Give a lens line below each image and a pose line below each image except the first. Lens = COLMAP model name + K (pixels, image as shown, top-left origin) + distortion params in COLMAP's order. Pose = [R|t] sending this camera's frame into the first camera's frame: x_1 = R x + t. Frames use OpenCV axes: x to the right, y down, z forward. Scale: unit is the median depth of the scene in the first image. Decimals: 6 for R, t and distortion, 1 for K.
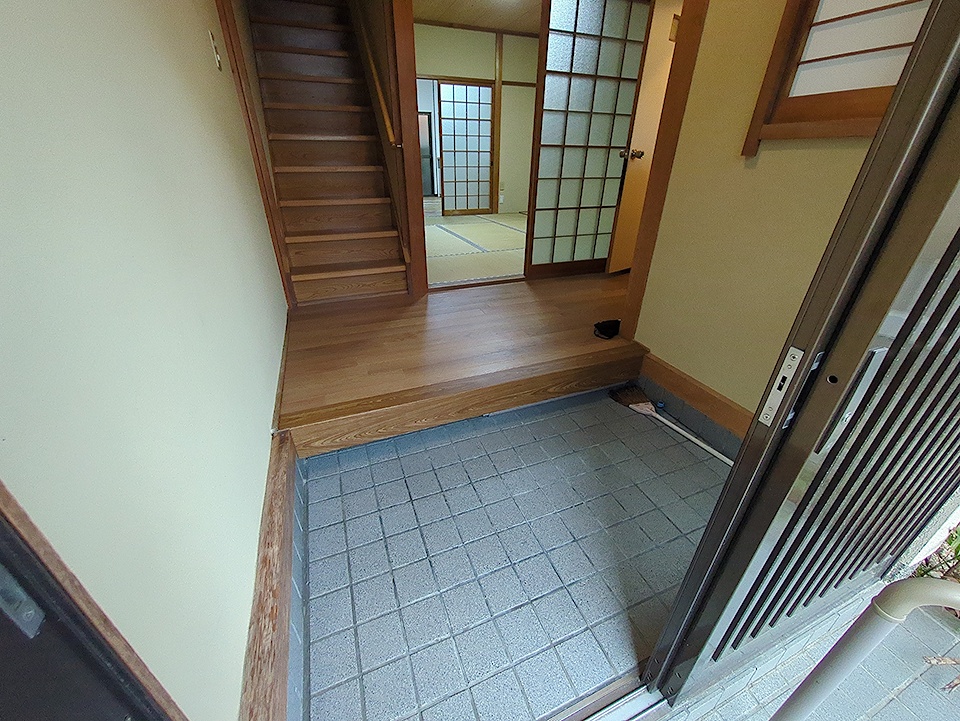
lens RADIAL K [[379.7, 0, 478.9], [0, 379.7, 358.5], [0, 0, 1]] dist [-0.001083, 0.001041]
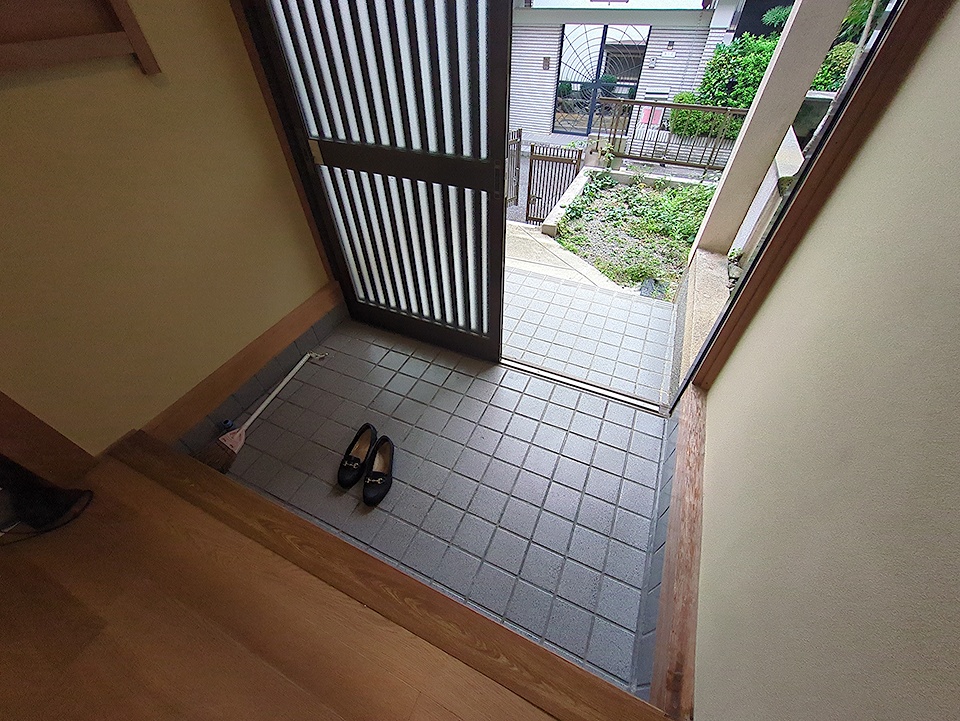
lens RADIAL K [[379.7, 0, 478.9], [0, 379.7, 358.5], [0, 0, 1]] dist [-0.001083, 0.001041]
pose [[-0.687936, -0.512903, 0.513492, -0.254686], [0.351184, 0.383926, 0.853974, -0.456315], [-0.635149, 0.767810, -0.083993, 0.628420]]
